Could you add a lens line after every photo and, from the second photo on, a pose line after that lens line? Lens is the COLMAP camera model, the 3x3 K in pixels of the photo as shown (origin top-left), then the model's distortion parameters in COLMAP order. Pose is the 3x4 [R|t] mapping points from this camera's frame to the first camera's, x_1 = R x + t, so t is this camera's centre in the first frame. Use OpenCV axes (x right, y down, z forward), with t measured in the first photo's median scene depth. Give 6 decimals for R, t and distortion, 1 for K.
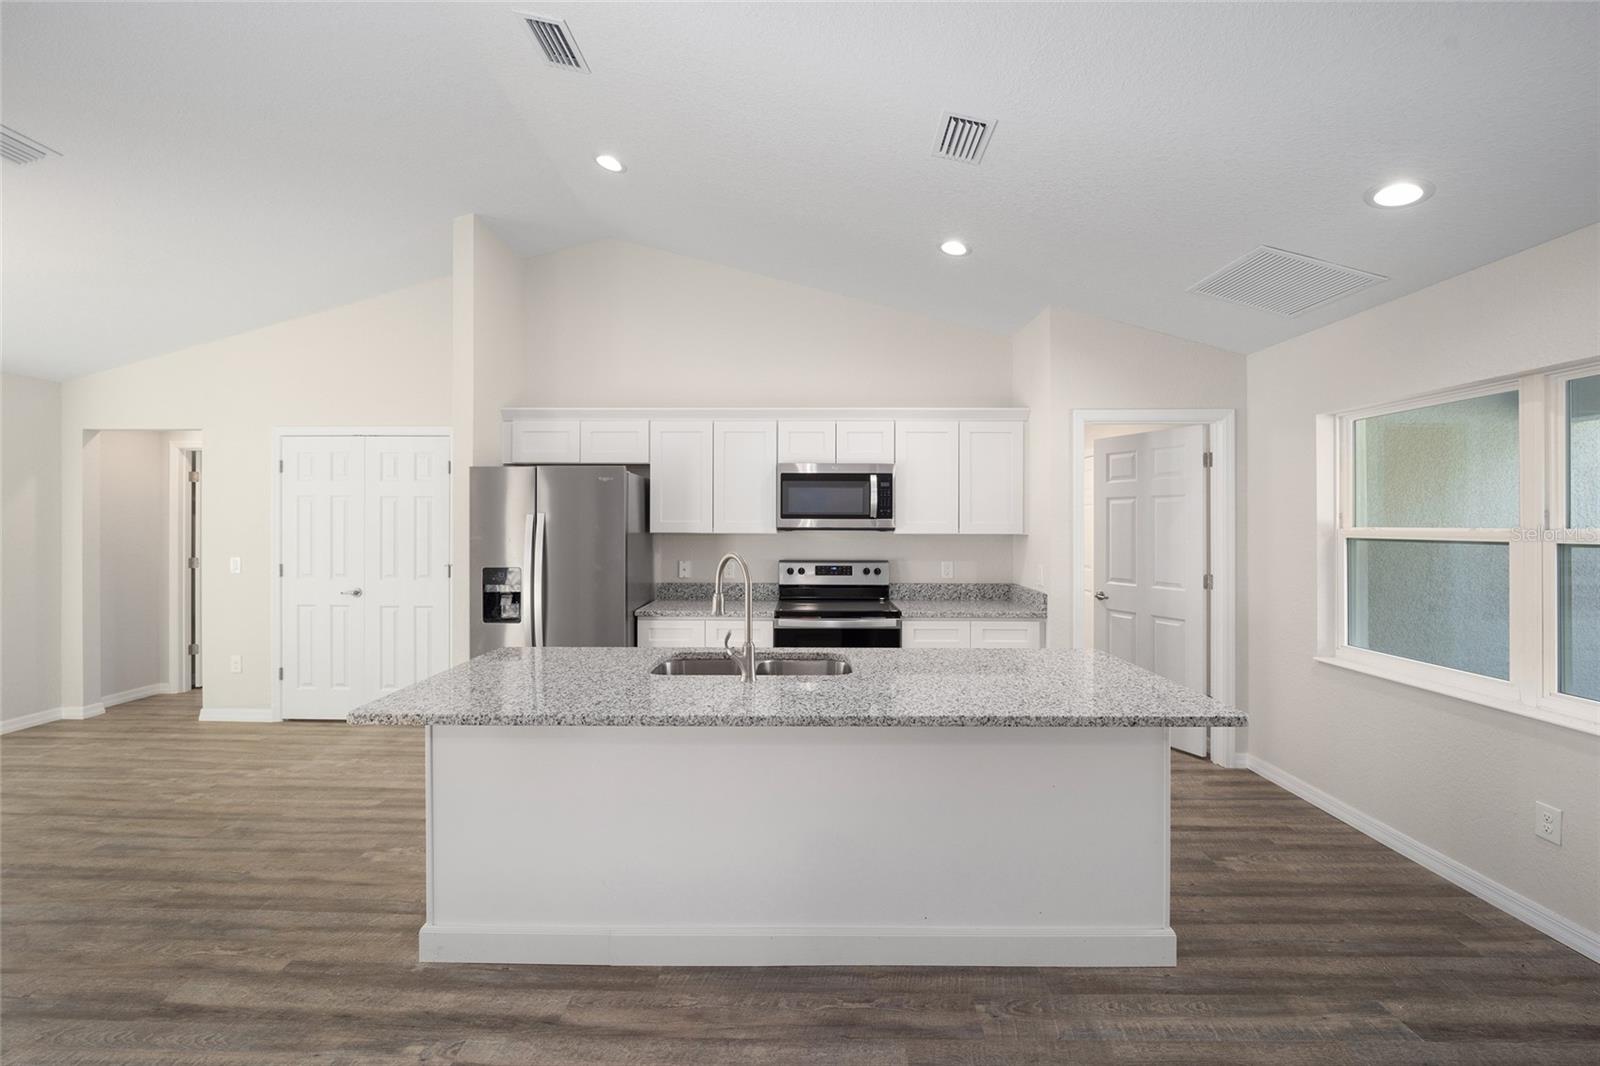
lens RADIAL K [[659.1, 0, 793.0], [0, 659.1, 521.2], [0, 0, 1]] dist [-0.012045, 0.000596]
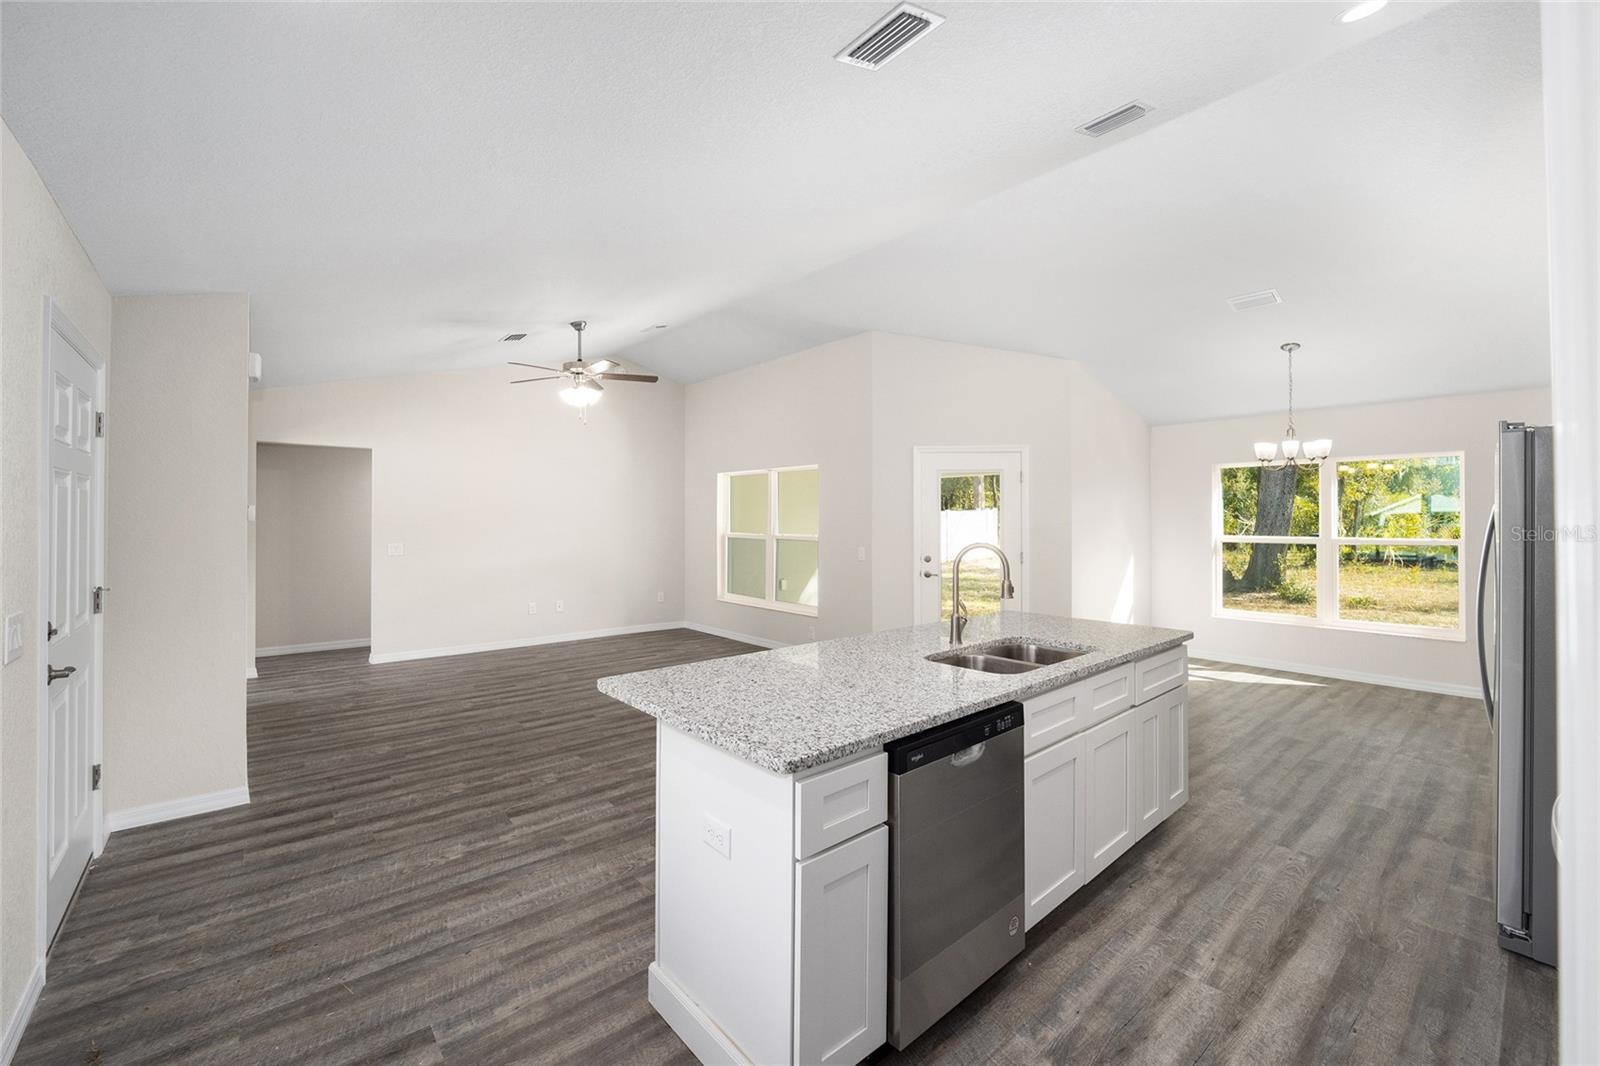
lens RADIAL K [[650.7, 0, 792.3], [0, 650.7, 519.0], [0, 0, 1]] dist [-0.009983, -0.000229]
pose [[-0.748172, -0.003401, -0.663496, 0.528798], [-0.001792, 0.999994, -0.003105, 0.004498], [0.663502, -0.001134, -0.748173, 0.921293]]
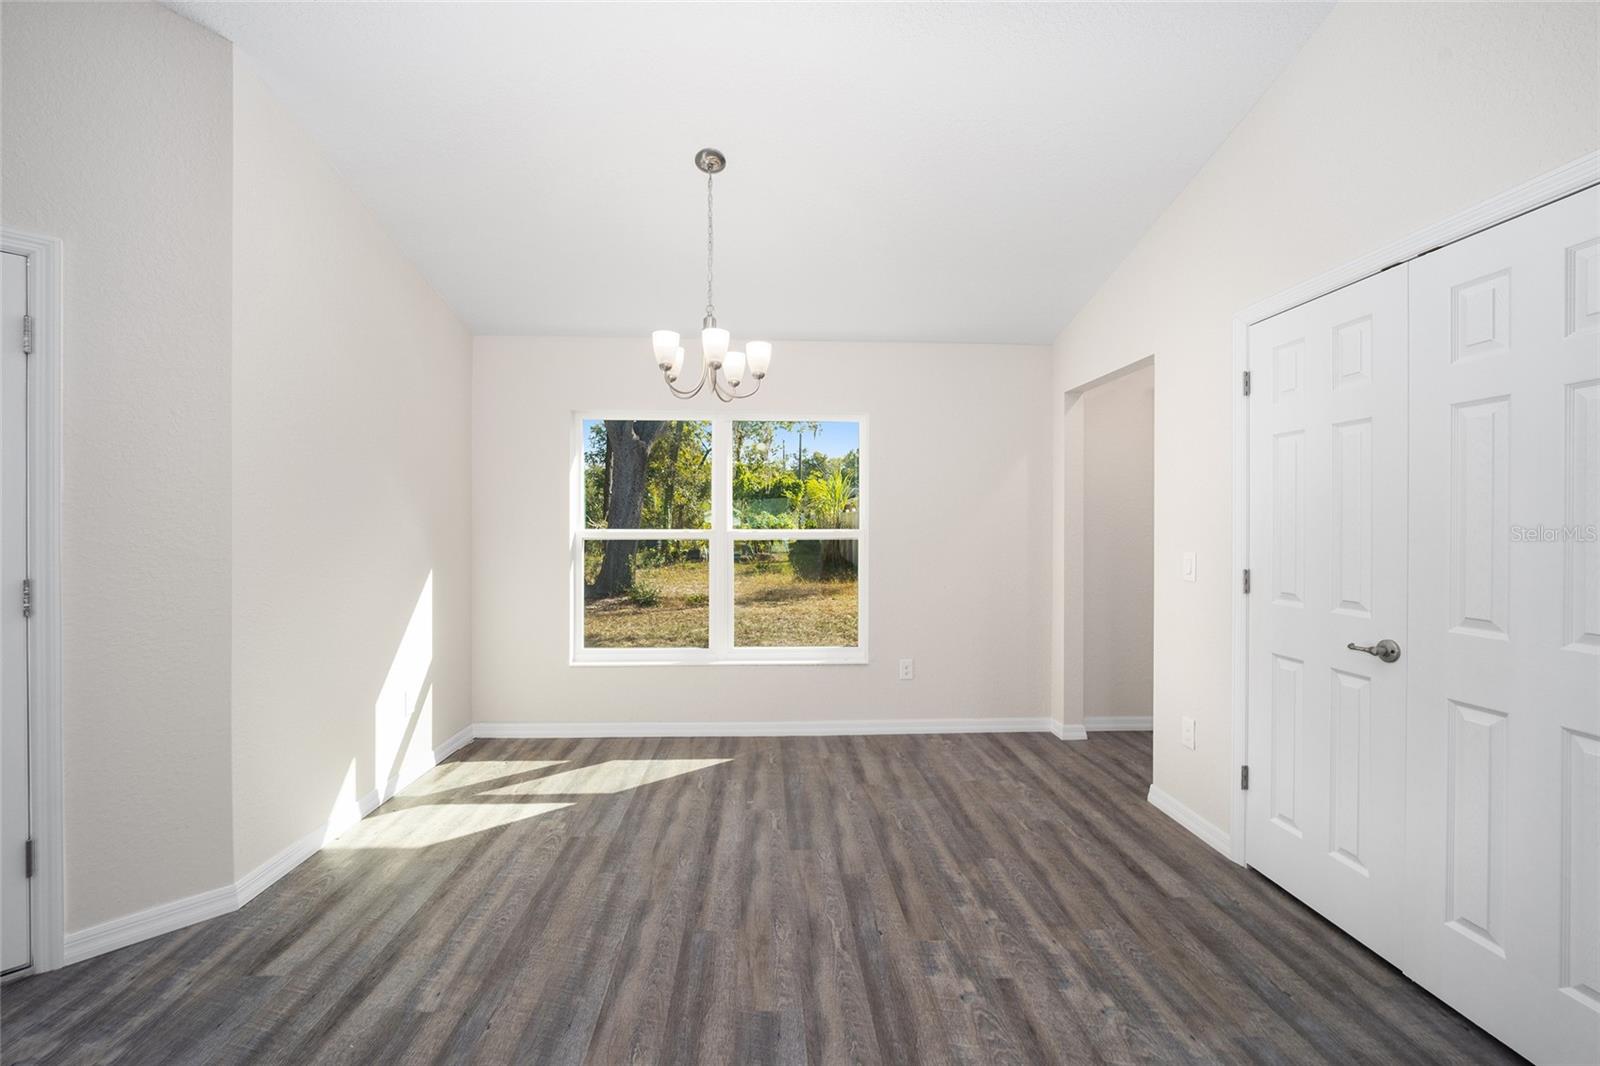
lens RADIAL K [[650.7, 0, 792.3], [0, 650.7, 519.0], [0, 0, 1]] dist [-0.009983, -0.000229]
pose [[0.067105, -0.013278, -0.997658, -0.321511], [-0.000555, 0.999911, -0.013345, 0.036733], [0.997746, 0.001449, 0.067092, 0.678836]]
